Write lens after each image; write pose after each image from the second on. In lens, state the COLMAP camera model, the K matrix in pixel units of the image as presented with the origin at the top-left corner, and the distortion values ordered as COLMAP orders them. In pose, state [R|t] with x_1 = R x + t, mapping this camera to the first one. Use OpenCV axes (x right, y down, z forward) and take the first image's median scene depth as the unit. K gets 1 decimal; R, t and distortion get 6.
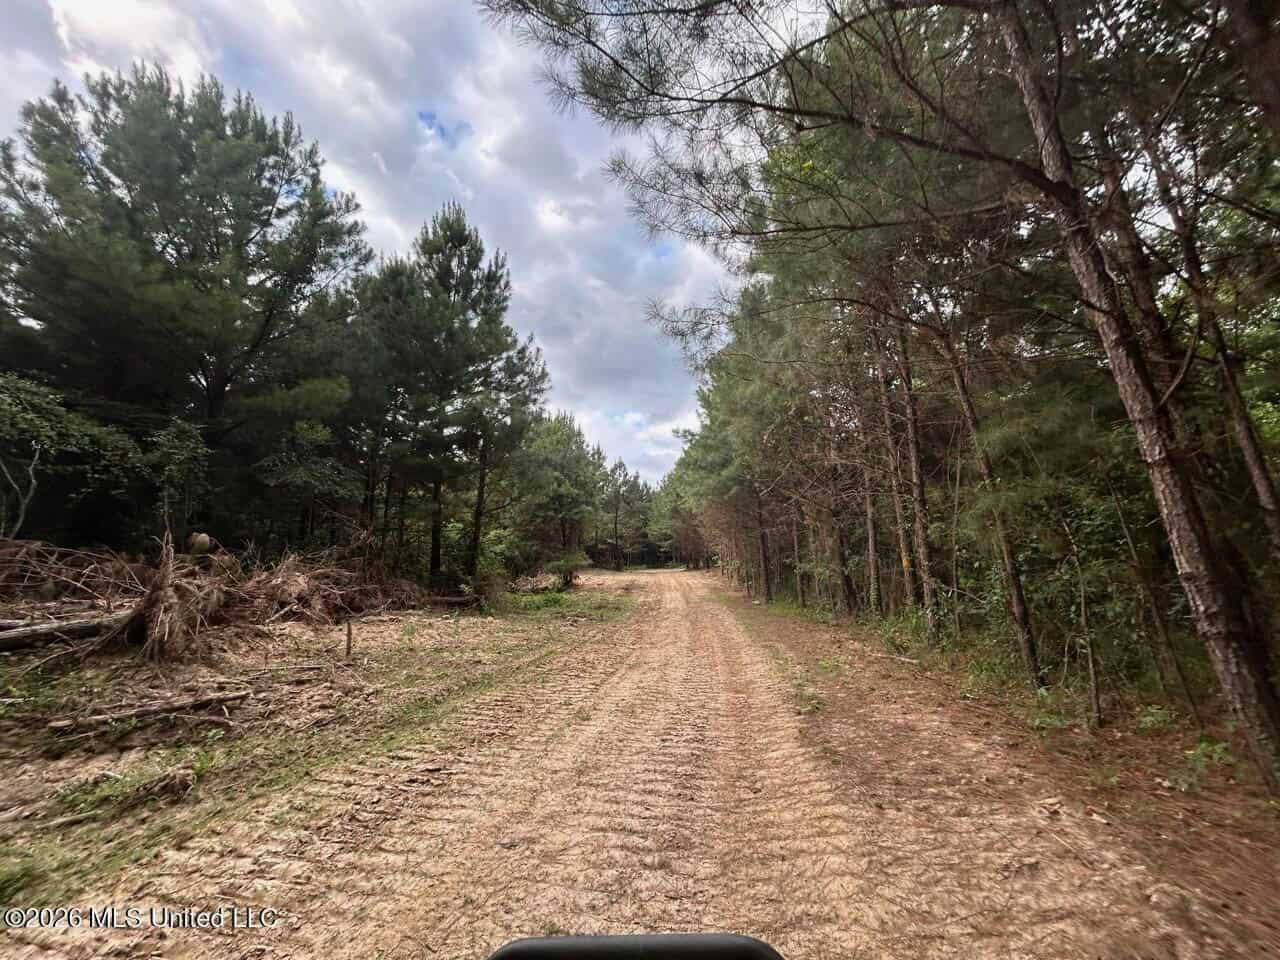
lens RADIAL K [[513.2, 0, 644.0], [0, 513.2, 478.3], [0, 0, 1]] dist [0.000571, -0.000267]
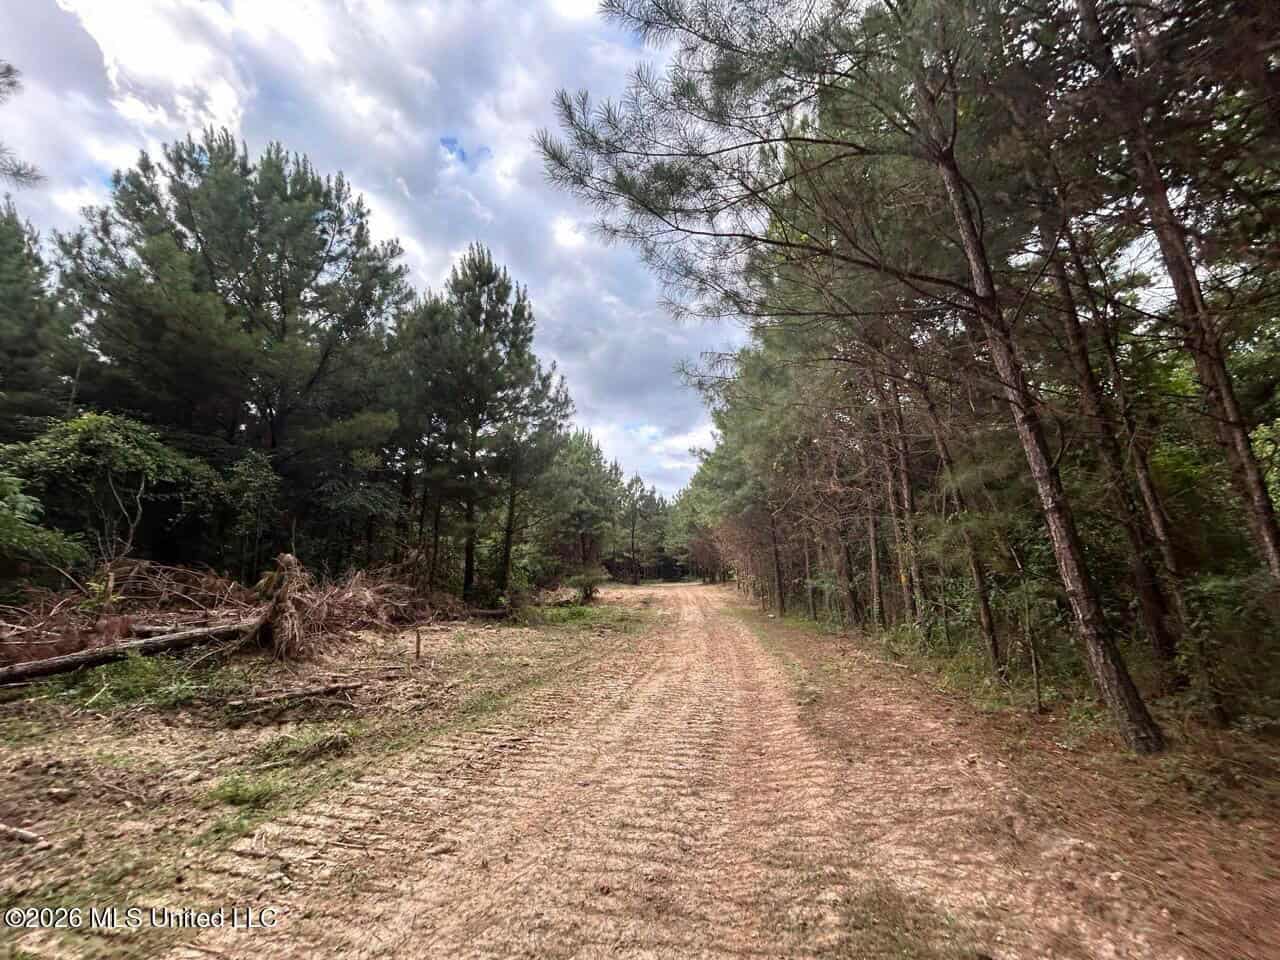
lens RADIAL K [[505.0, 0, 640.0], [0, 505.0, 480.0], [0, 0, 1]] dist [-0.002348, 0.000690]
pose [[0.999190, -0.007827, -0.039463, -0.014692], [0.006808, 0.999642, -0.025891, -0.026730], [0.039652, 0.025601, 0.998886, -0.126588]]
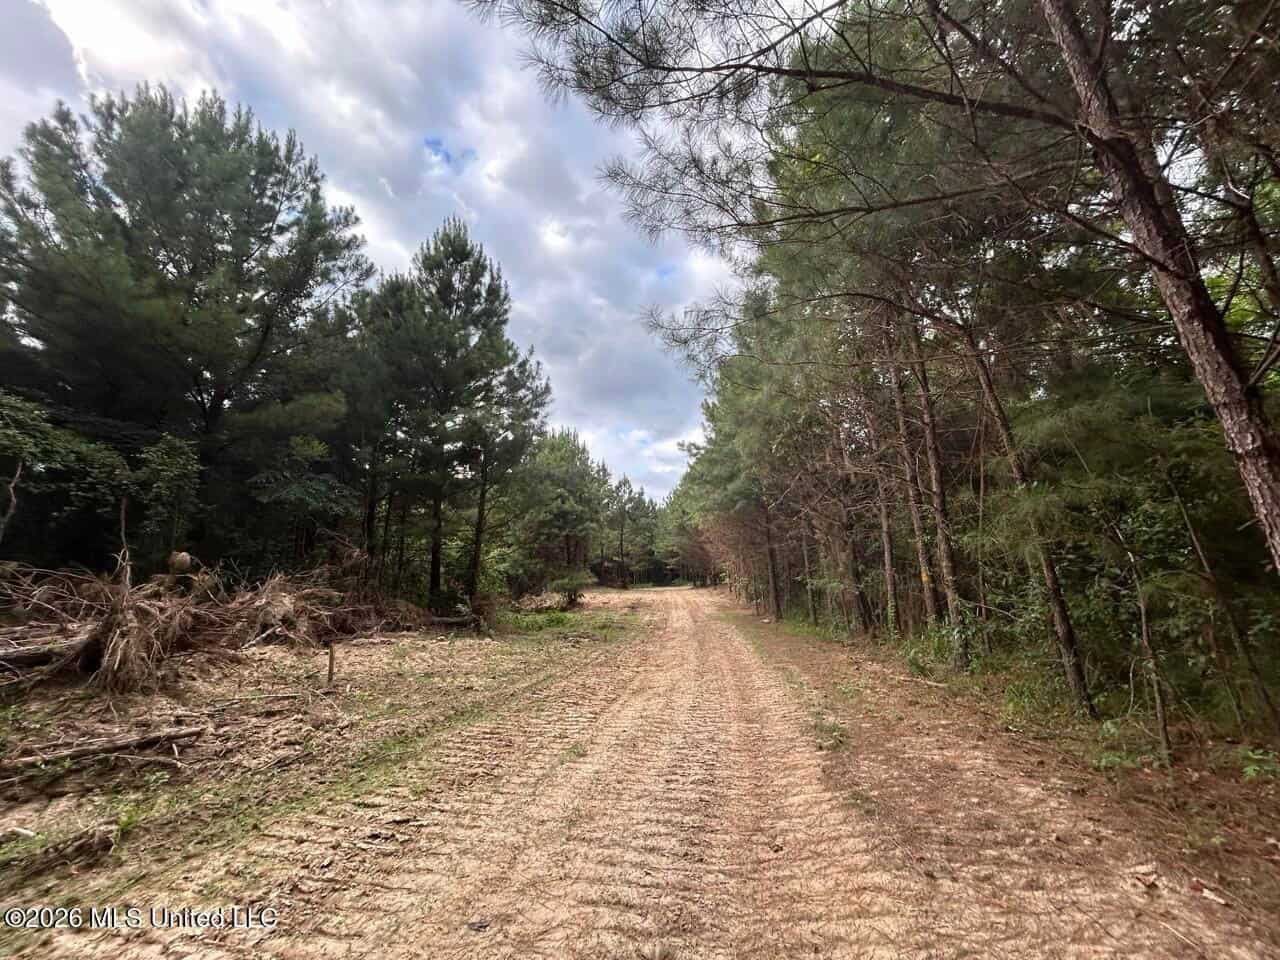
lens RADIAL K [[516.8, 0, 646.1], [0, 516.8, 480.3], [0, 0, 1]] dist [-0.000616, -0.000196]
pose [[0.999941, -0.008736, -0.006519, 0.005246], [0.008547, 0.999557, -0.028511, 0.009384], [0.006765, 0.028453, 0.999572, 0.049263]]
